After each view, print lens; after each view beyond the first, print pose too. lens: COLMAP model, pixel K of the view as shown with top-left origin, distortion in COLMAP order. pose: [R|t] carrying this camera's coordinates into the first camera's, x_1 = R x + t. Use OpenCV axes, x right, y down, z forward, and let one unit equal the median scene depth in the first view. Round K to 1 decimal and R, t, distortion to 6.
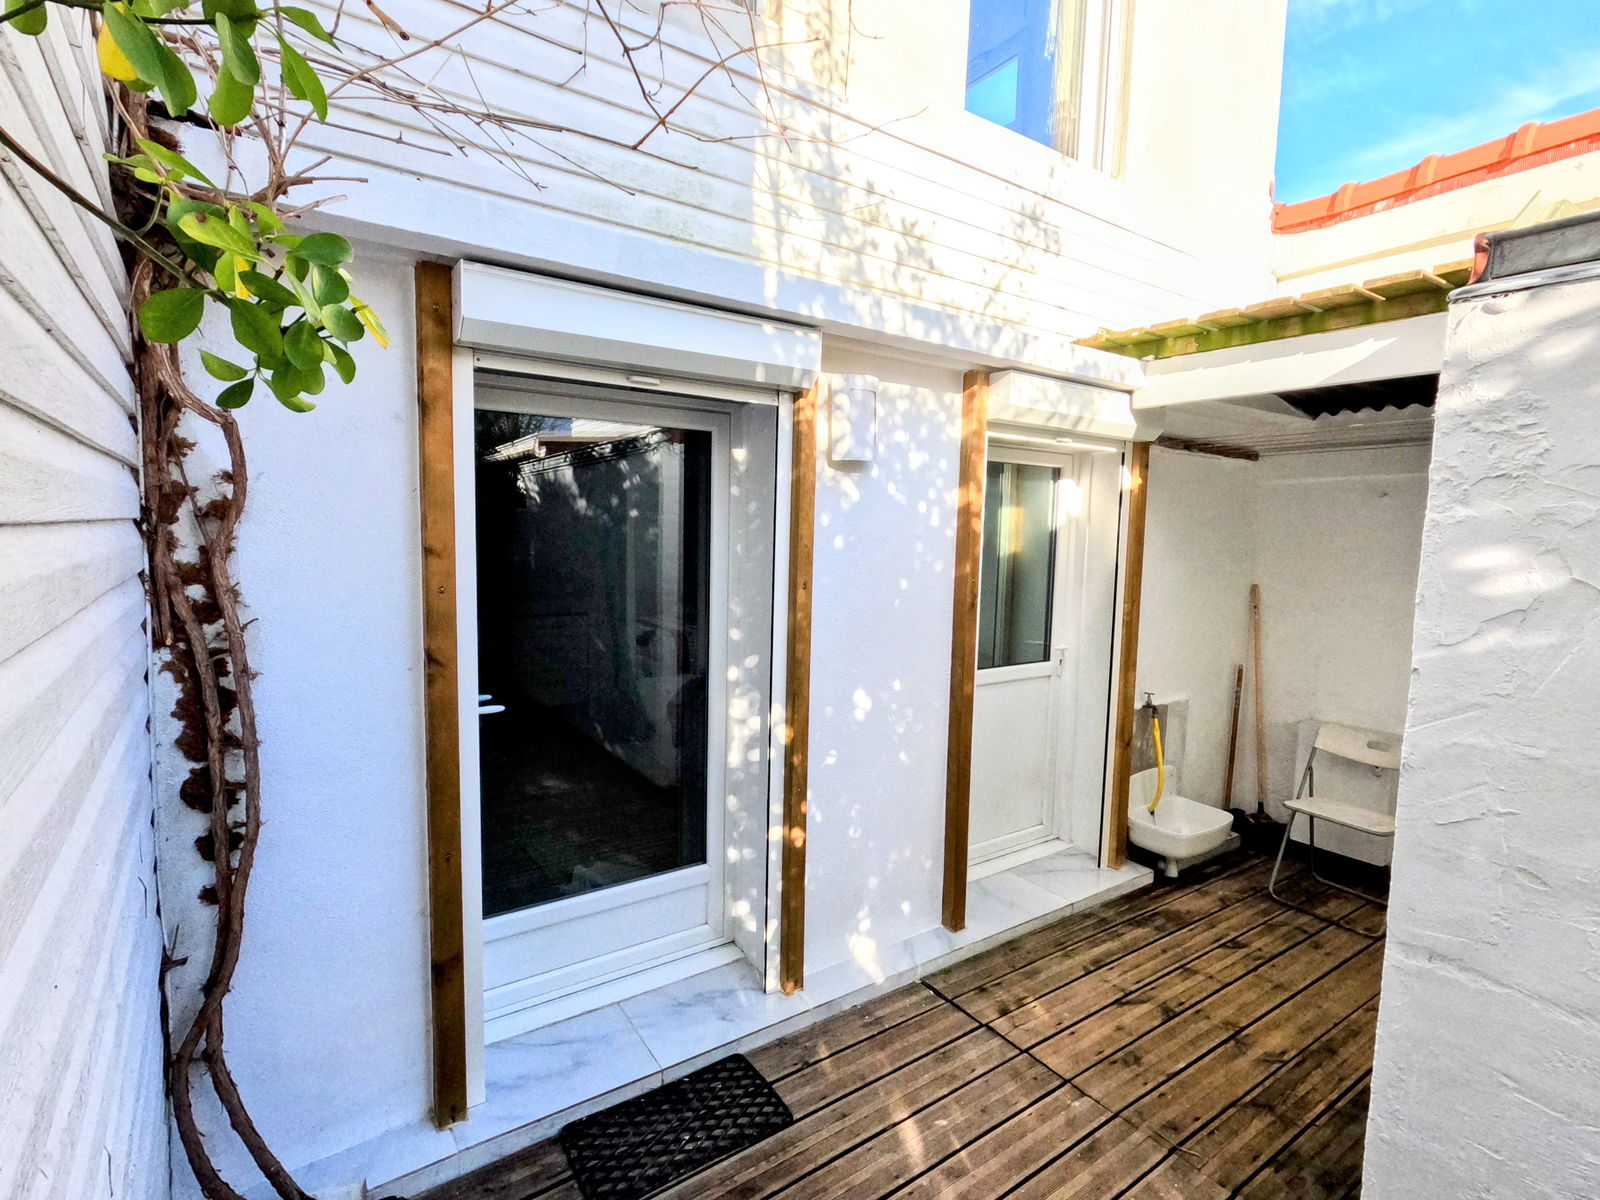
lens RADIAL K [[766.6, 0, 800.0], [0, 766.6, 600.0], [0, 0, 1]] dist [0.005286, 0.000315]
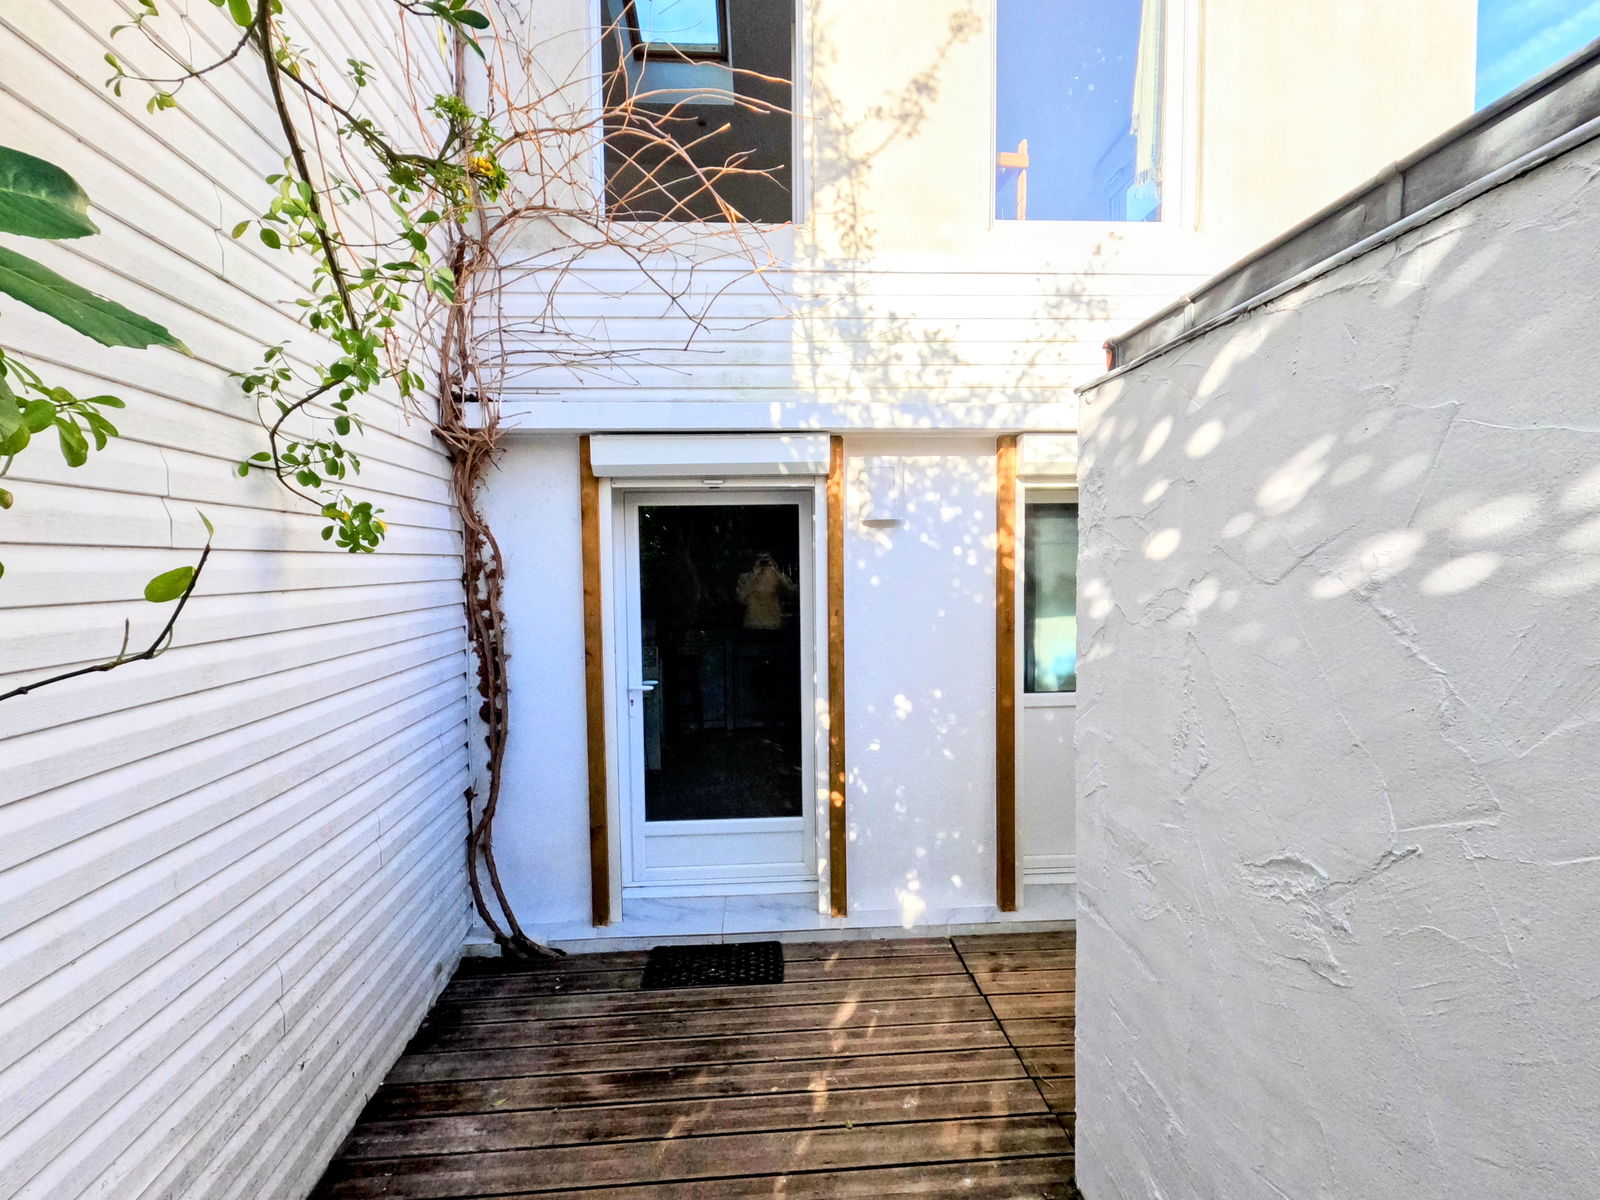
lens RADIAL K [[766.6, 0, 800.0], [0, 766.6, 600.0], [0, 0, 1]] dist [0.005286, 0.000315]
pose [[0.857725, -0.006812, -0.514063, 0.640182], [-0.016329, 0.999047, -0.040484, 0.014225], [0.513849, 0.043118, 0.856796, -0.209116]]
